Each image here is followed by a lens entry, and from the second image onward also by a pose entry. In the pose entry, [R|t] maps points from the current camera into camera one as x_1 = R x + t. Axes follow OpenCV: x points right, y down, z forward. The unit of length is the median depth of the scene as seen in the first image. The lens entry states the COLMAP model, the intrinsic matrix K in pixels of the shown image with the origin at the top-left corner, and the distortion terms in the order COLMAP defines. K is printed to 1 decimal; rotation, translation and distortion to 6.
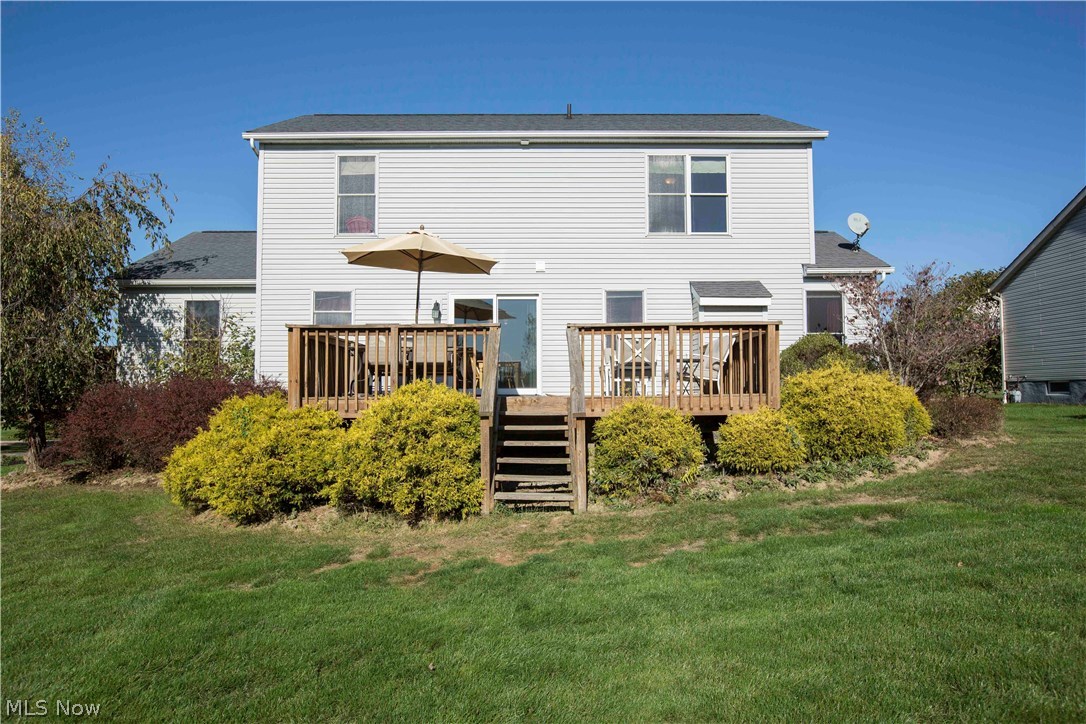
lens RADIAL K [[707.4, 0, 545.6], [0, 707.4, 366.6], [0, 0, 1]] dist [-0.002757, -0.000789]
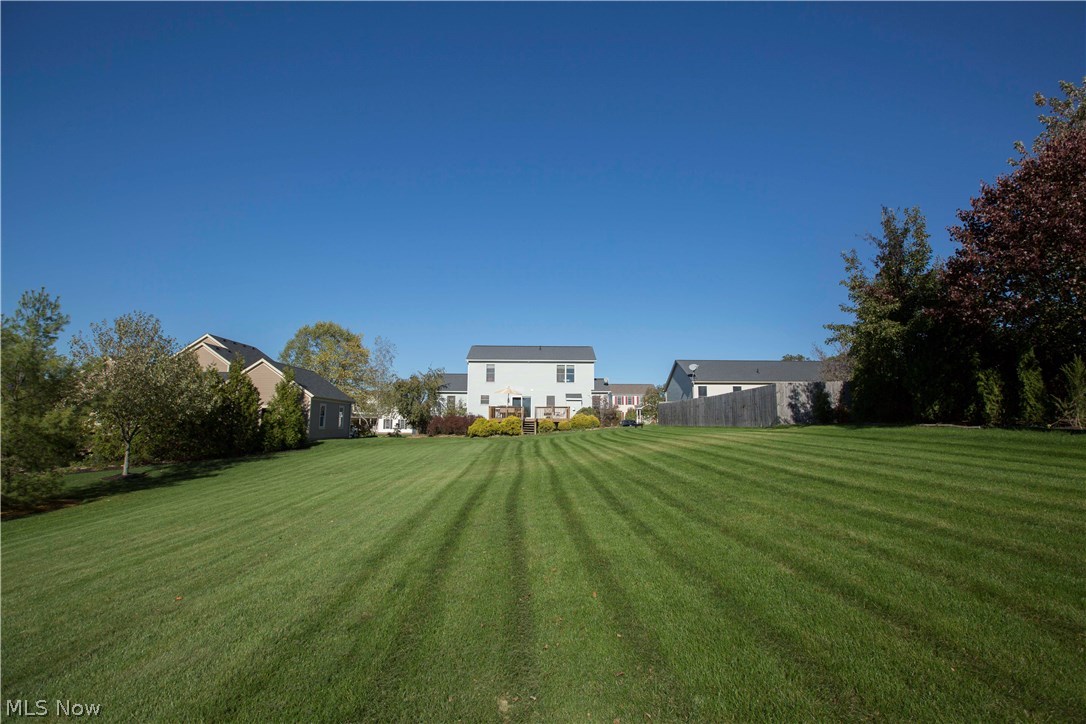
lens RADIAL K [[522.3, 0, 547.4], [0, 522.3, 361.2], [0, 0, 1]] dist [-0.044136, 0.015311]
pose [[0.999982, 0.005867, -0.001578, 0.092673], [-0.005976, 0.996623, -0.081890, -0.052842], [0.001092, 0.081898, 0.996640, -2.277920]]
